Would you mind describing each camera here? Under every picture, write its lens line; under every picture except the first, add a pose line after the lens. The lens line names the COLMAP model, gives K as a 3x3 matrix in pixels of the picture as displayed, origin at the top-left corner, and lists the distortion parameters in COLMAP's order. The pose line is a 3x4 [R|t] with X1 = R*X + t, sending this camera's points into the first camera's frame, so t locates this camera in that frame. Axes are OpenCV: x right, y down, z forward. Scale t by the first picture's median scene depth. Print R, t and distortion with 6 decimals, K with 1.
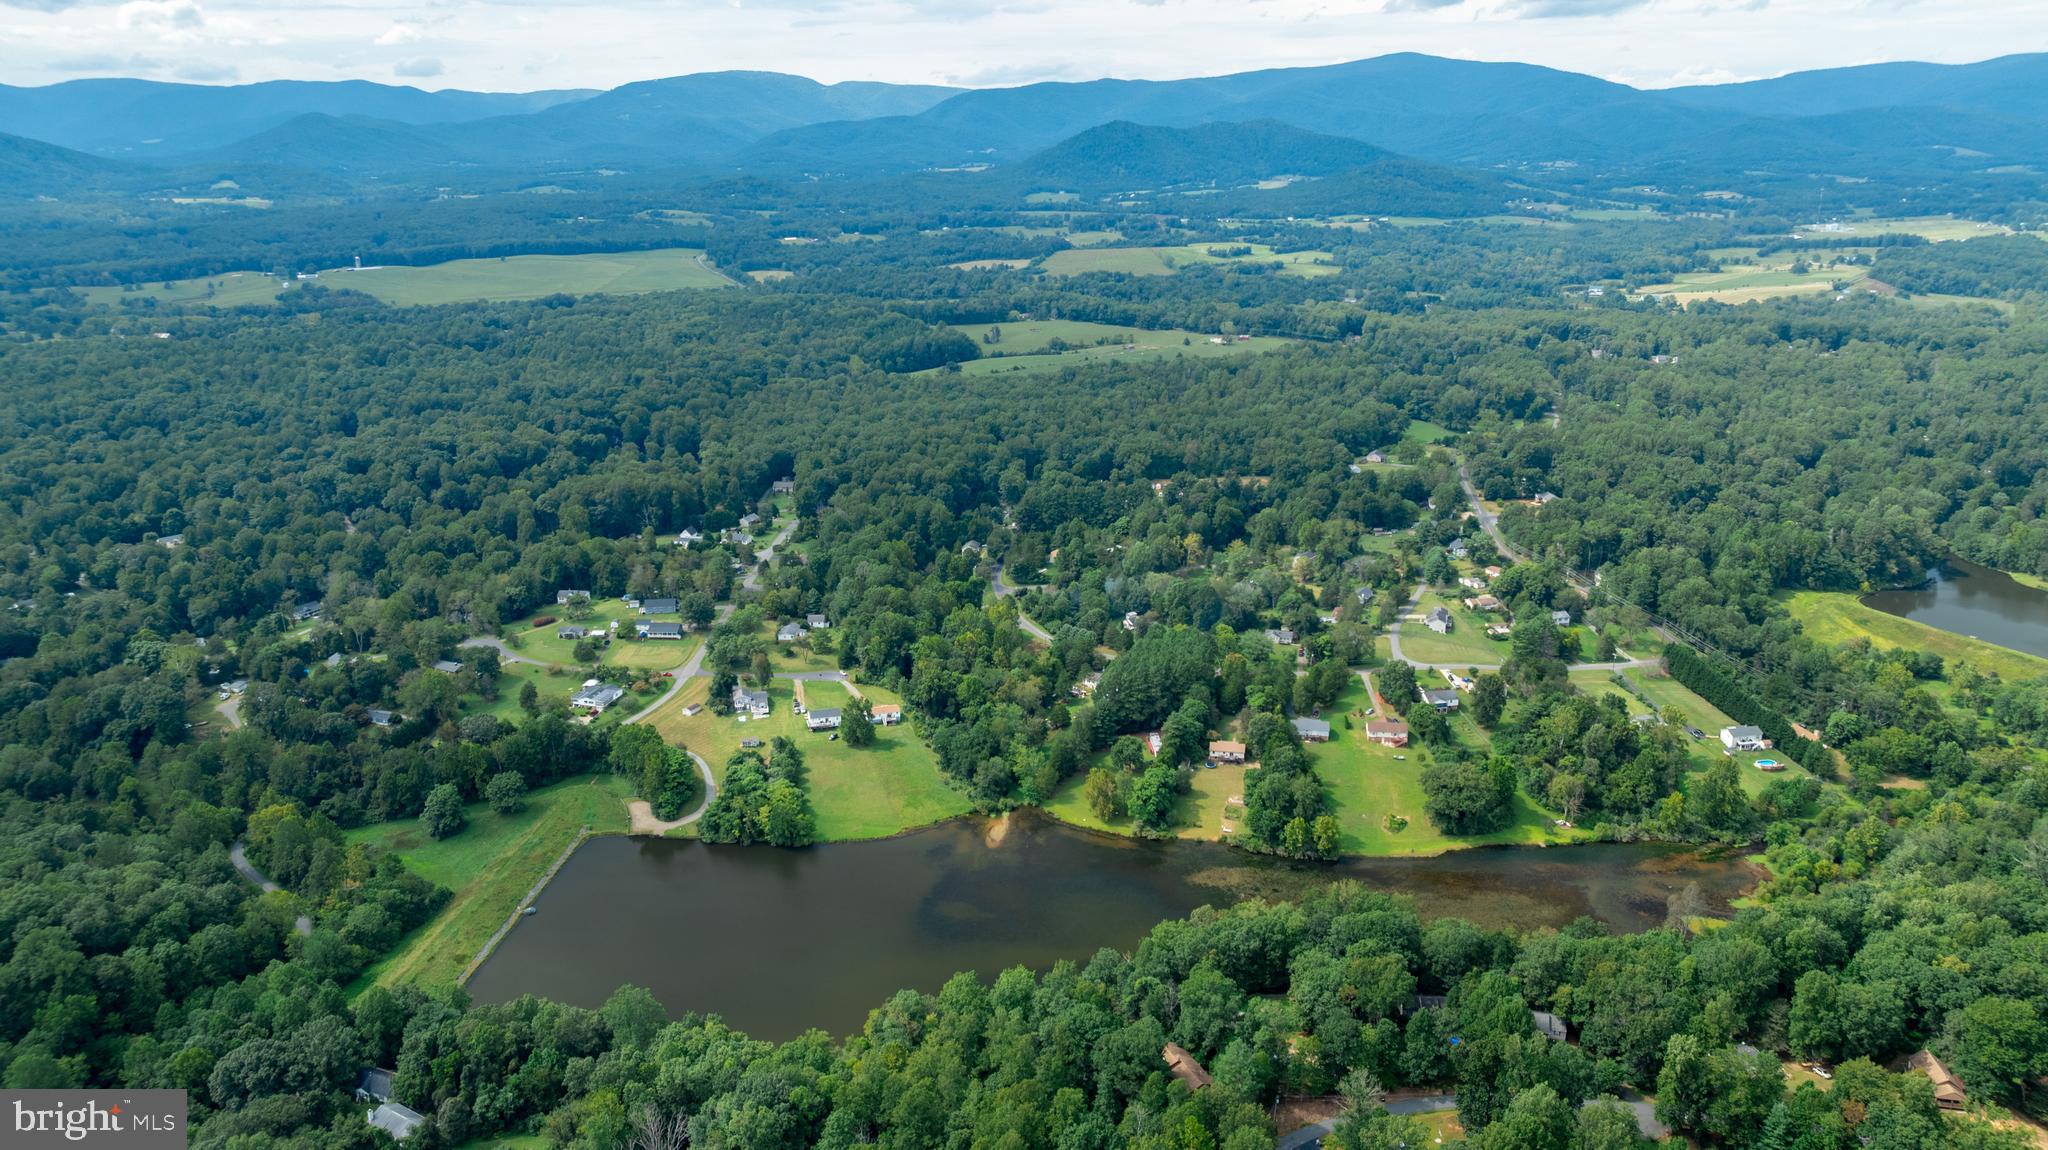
lens RADIAL K [[1462.2, 0, 1031.6], [0, 1462.2, 574.6], [0, 0, 1]] dist [-0.033089, 0.051539]
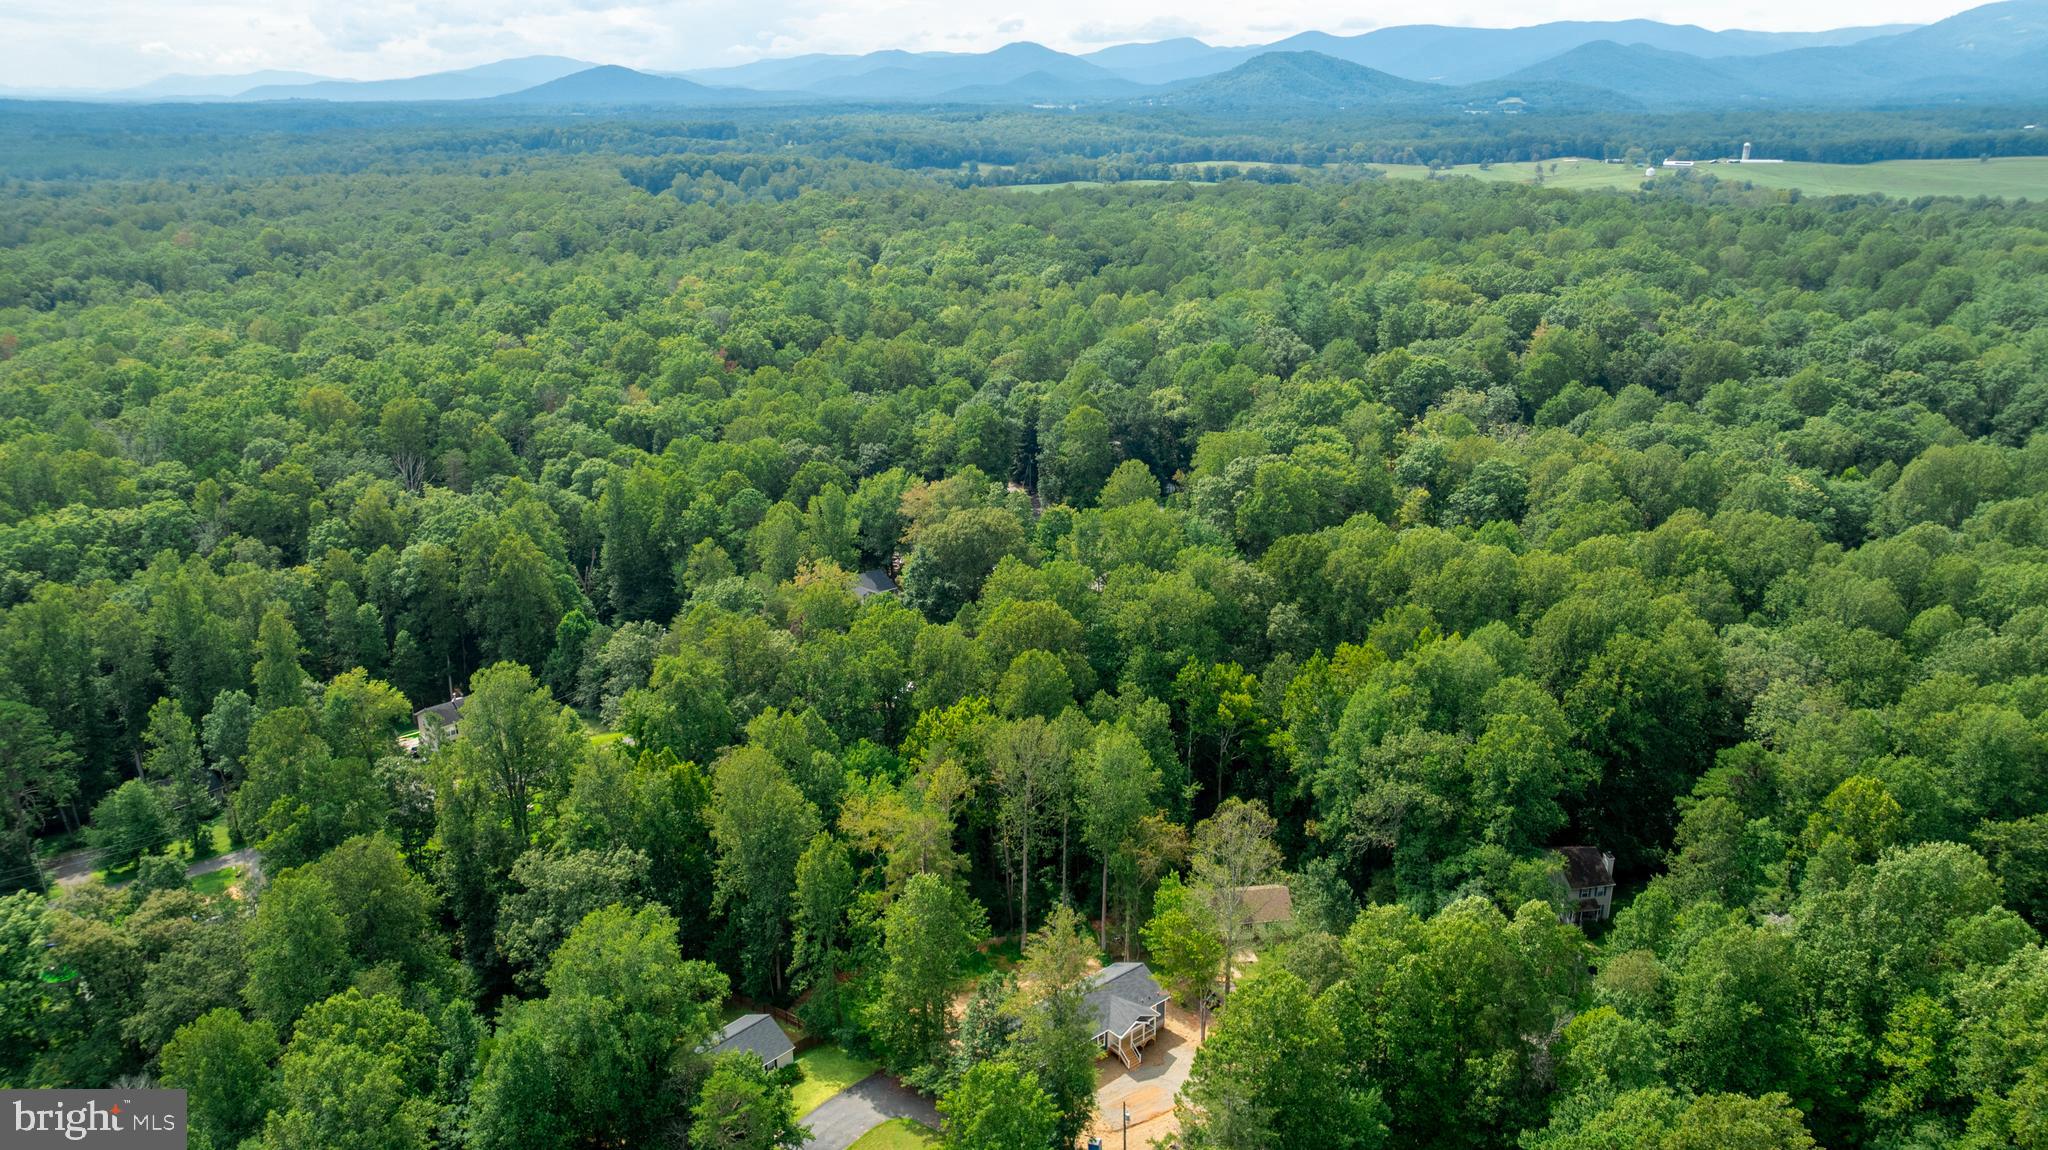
lens RADIAL K [[1462.2, 0, 1031.6], [0, 1462.2, 574.6], [0, 0, 1]] dist [-0.033089, 0.051539]
pose [[0.714512, 0.225814, -0.662179, -0.240635], [-0.208658, 0.972186, 0.106382, -0.035020], [0.667784, 0.062157, 0.741756, 0.344222]]
